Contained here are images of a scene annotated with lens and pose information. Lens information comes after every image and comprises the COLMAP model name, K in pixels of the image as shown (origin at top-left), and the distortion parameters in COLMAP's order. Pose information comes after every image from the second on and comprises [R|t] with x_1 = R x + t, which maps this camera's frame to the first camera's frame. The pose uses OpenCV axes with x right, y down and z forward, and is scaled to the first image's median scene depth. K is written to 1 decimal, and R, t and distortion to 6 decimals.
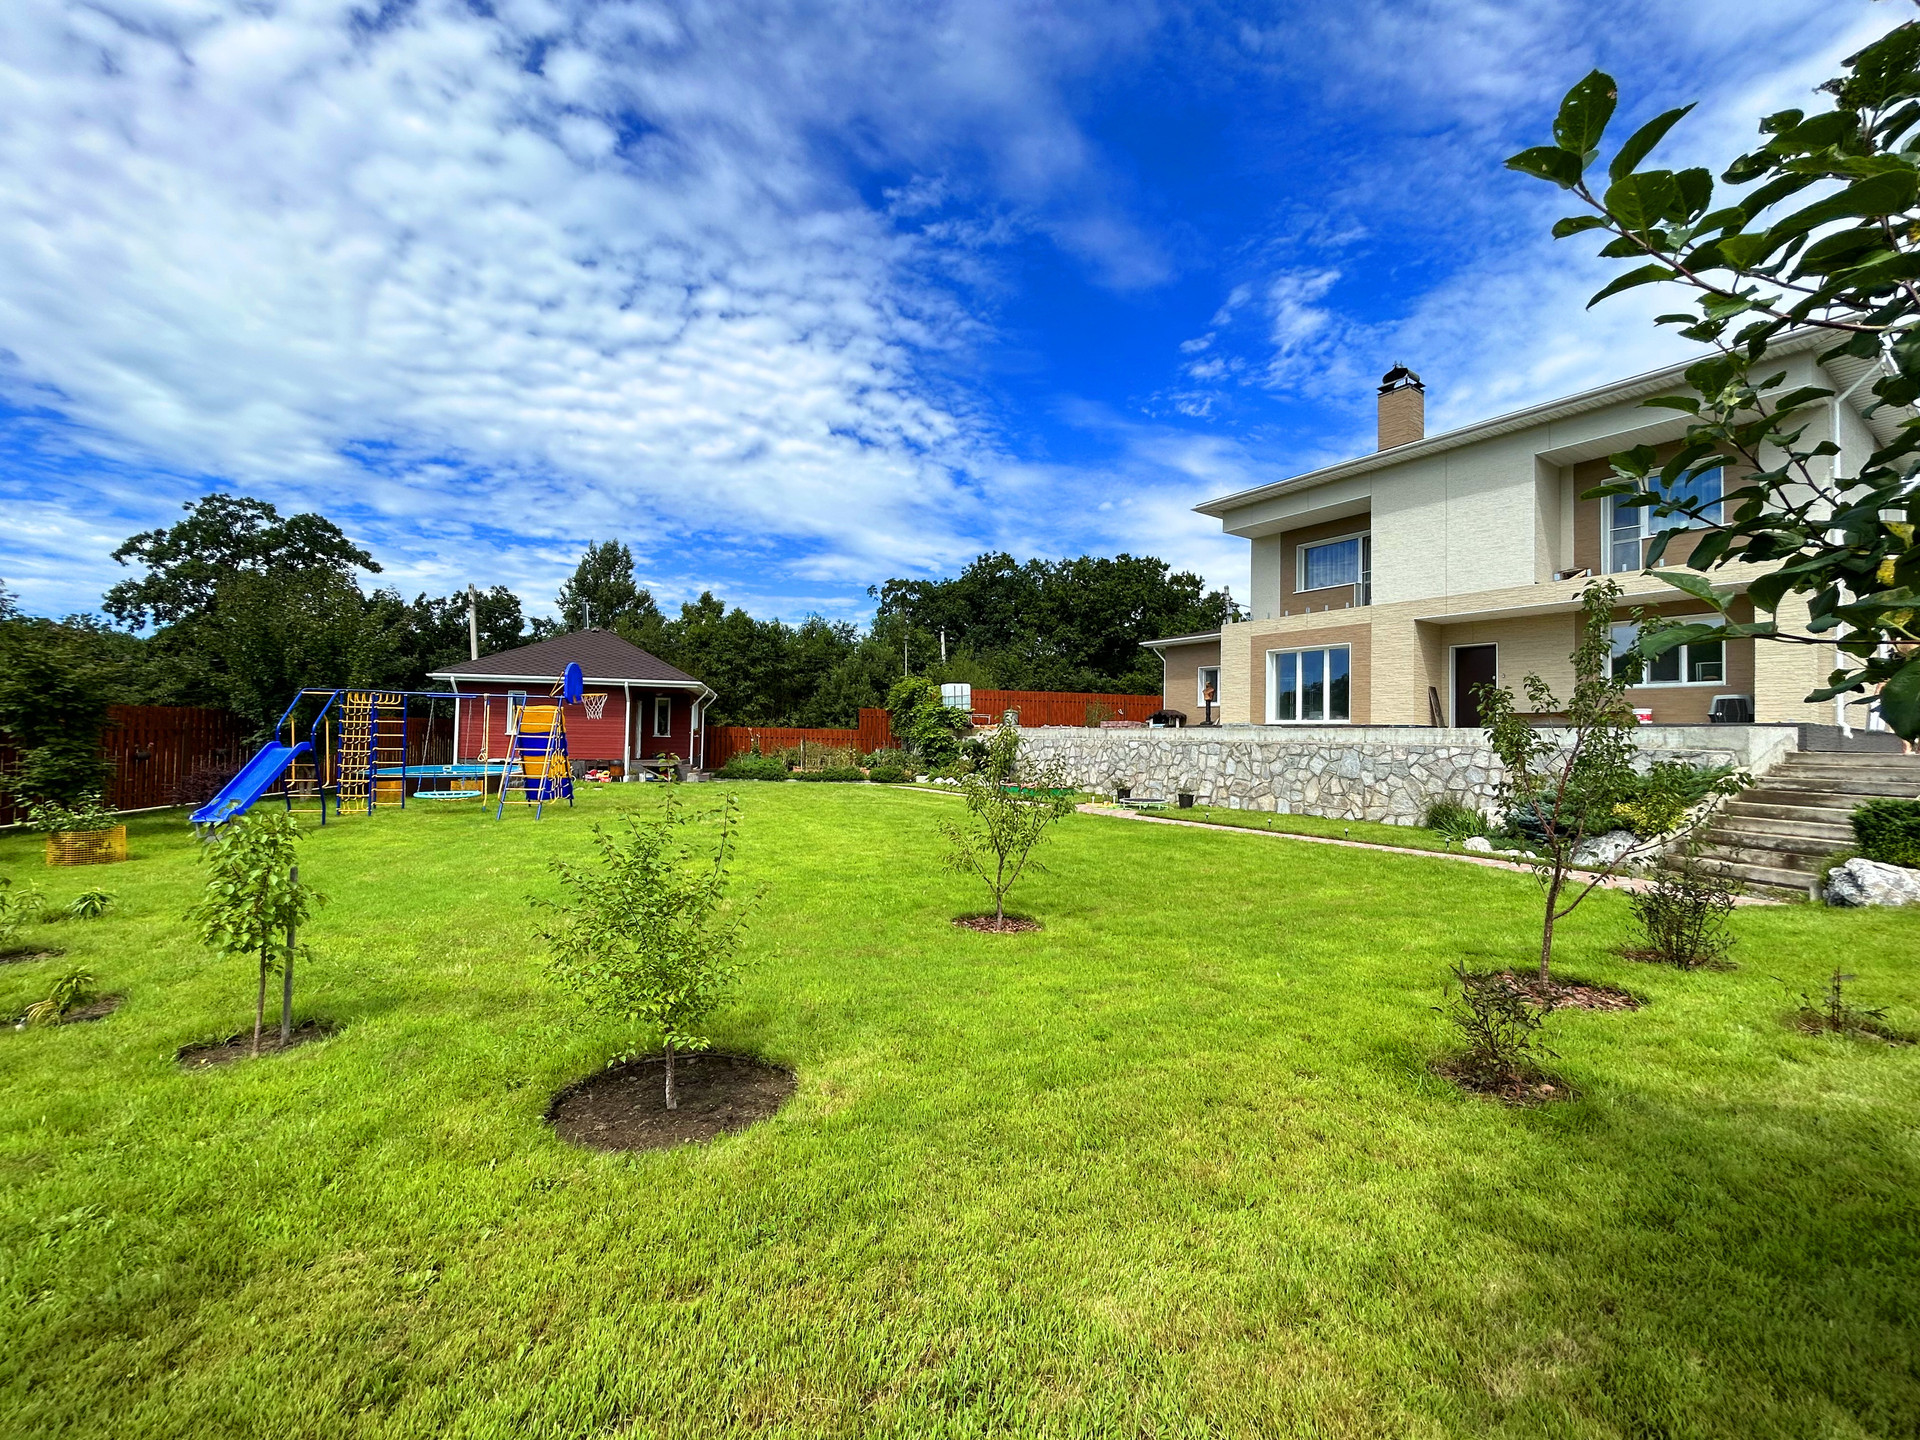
lens RADIAL K [[777.7, 0, 961.9], [0, 777.7, 717.3], [0, 0, 1]] dist [0.006468, 0.000507]
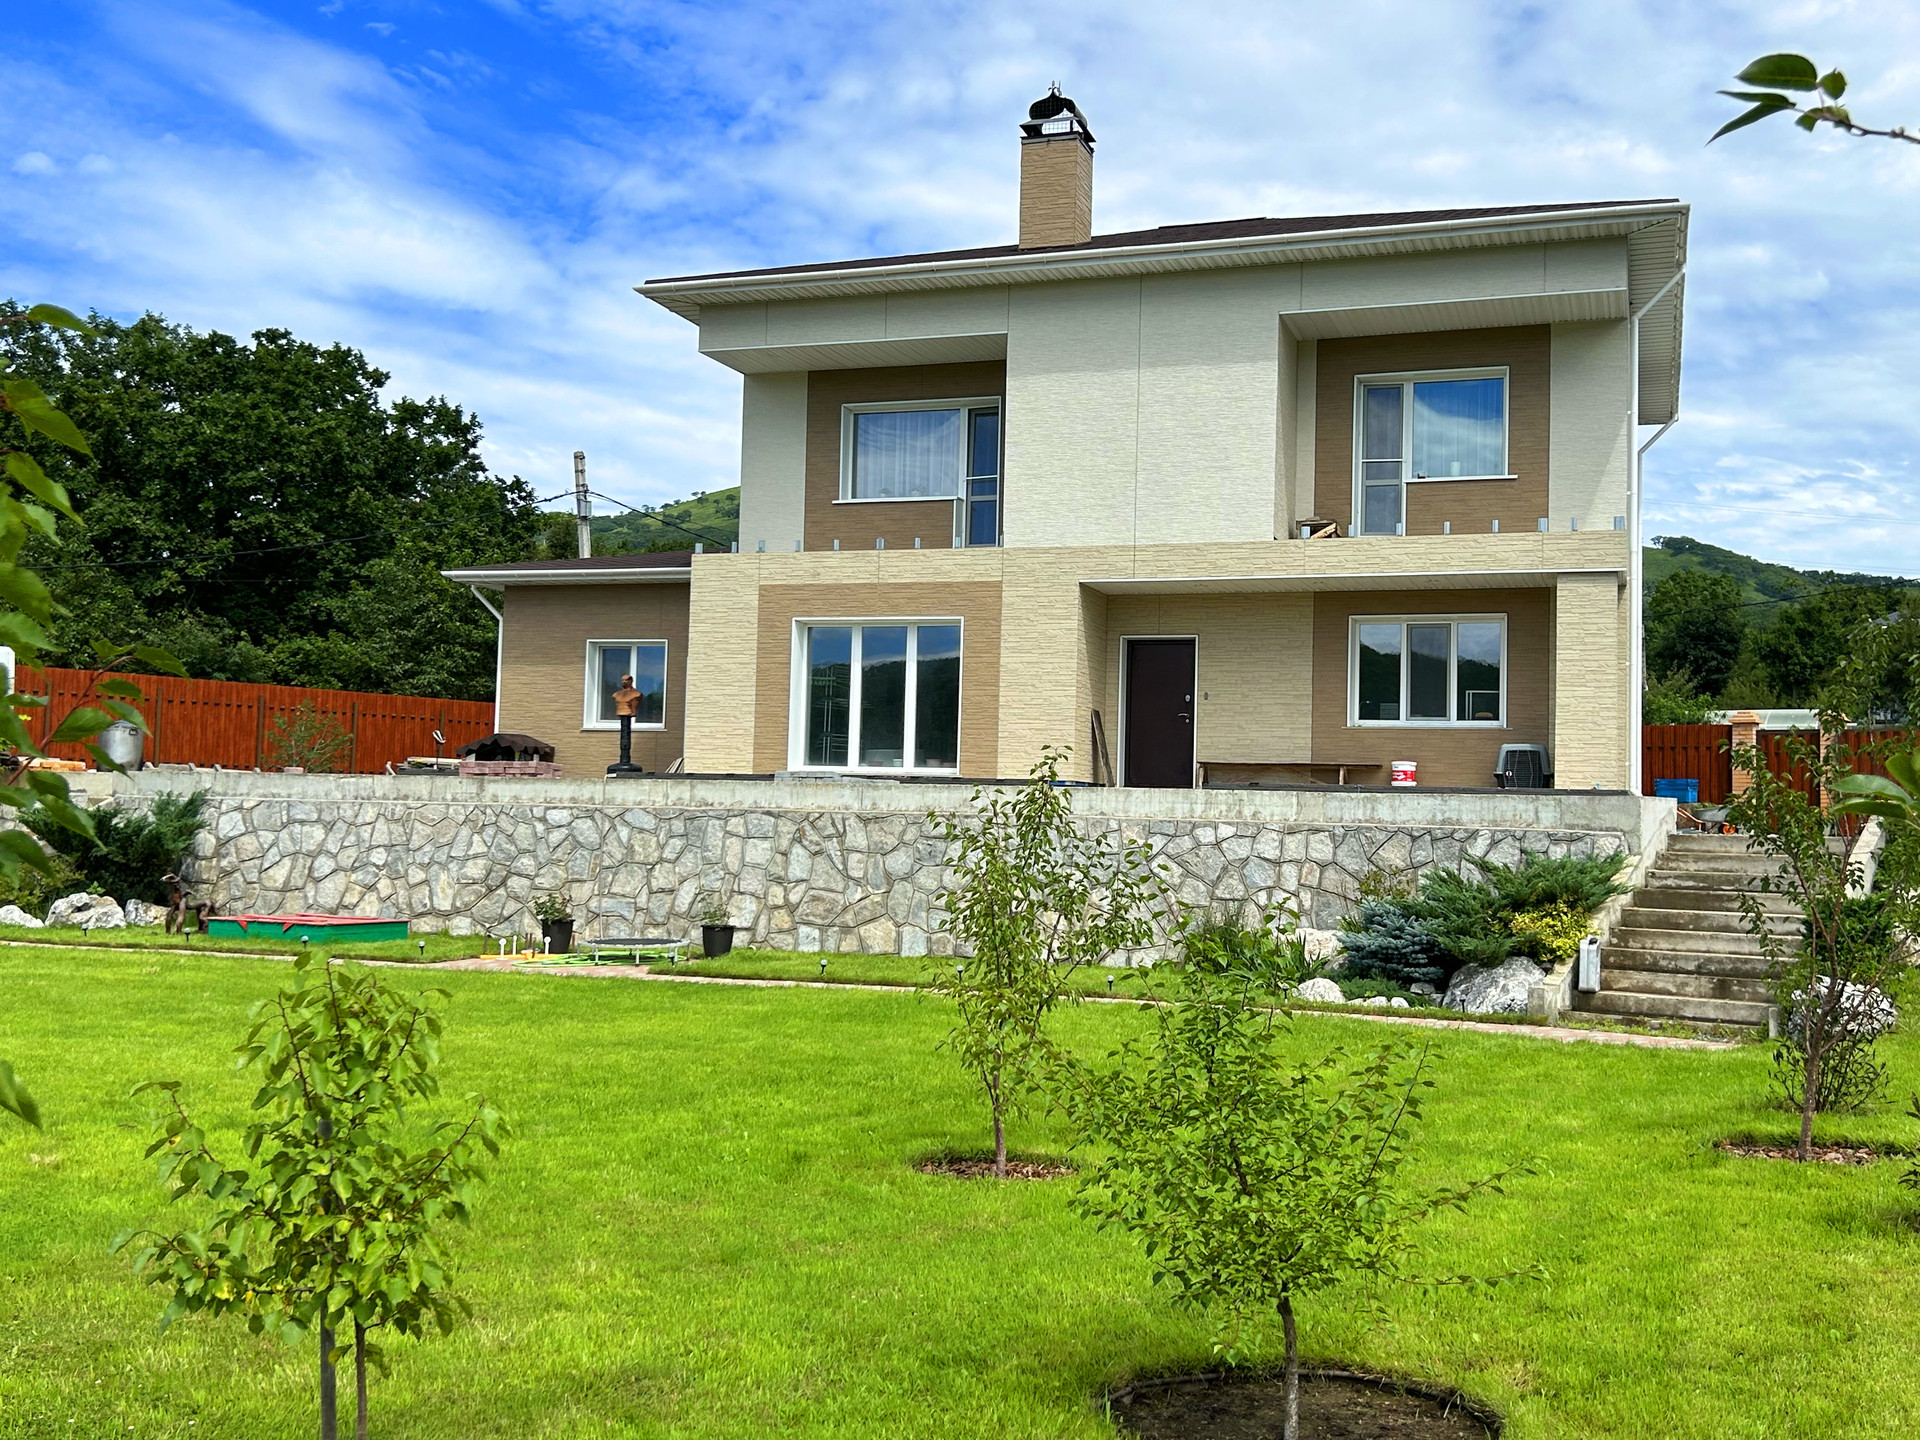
lens RADIAL K [[1917.3, 0, 975.7], [0, 1917.3, 717.2], [0, 0, 1]] dist [0.072982, 0.000000]
pose [[0.794819, 0.035784, 0.605790, -0.239059], [-0.026611, 0.999355, -0.024118, -0.000278], [-0.606262, 0.003049, 0.795259, 0.005873]]
